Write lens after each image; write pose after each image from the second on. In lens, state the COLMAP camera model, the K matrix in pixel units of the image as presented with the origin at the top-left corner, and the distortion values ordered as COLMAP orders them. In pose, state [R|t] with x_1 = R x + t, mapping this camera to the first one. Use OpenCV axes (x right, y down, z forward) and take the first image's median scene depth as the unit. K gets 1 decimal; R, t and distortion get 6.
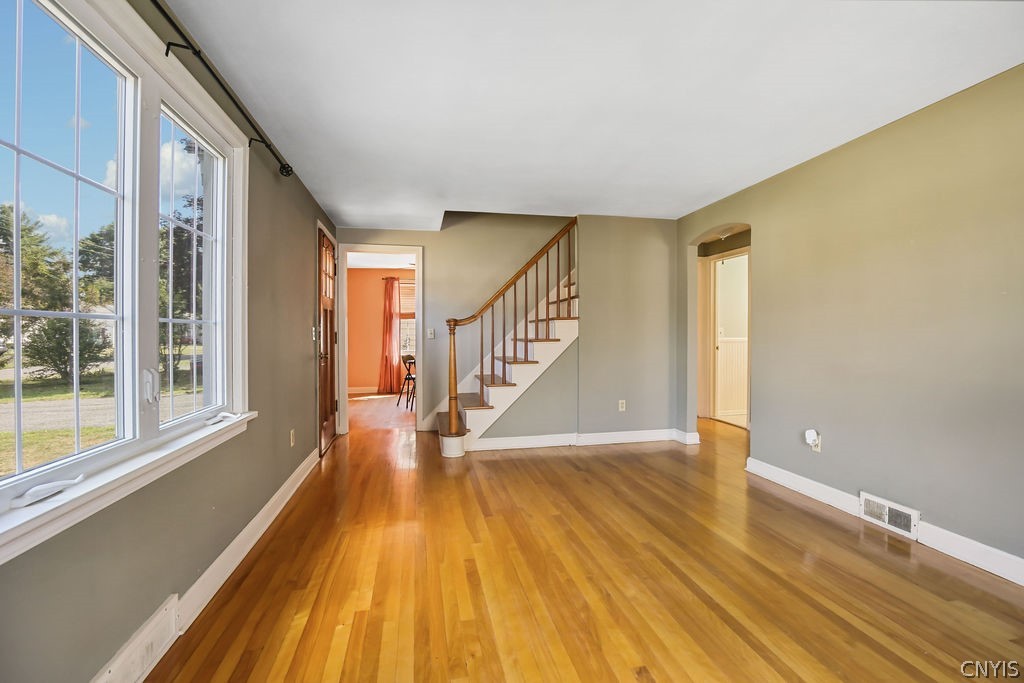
lens RADIAL K [[475.8, 0, 520.5], [0, 475.8, 341.4], [0, 0, 1]] dist [-0.031741, -0.000004]
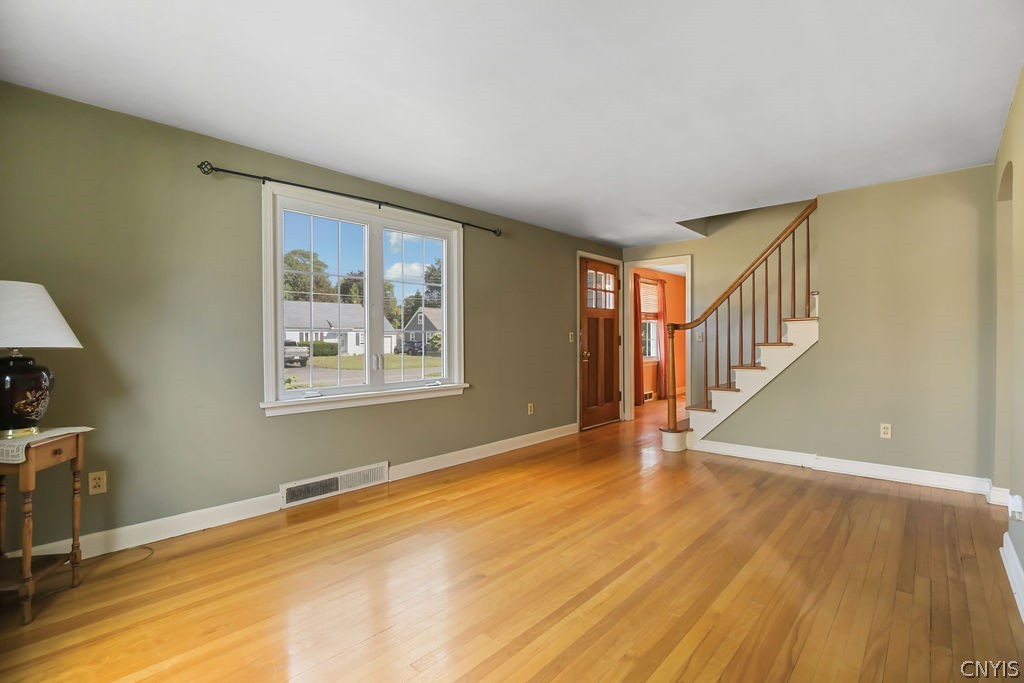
lens RADIAL K [[475.8, 0, 520.5], [0, 475.8, 341.4], [0, 0, 1]] dist [-0.031741, -0.000004]
pose [[0.574698, 0.005914, -0.818344, 0.626764], [-0.010299, 0.999947, -0.000006, -0.003408], [0.818301, 0.008431, 0.574728, 0.112984]]
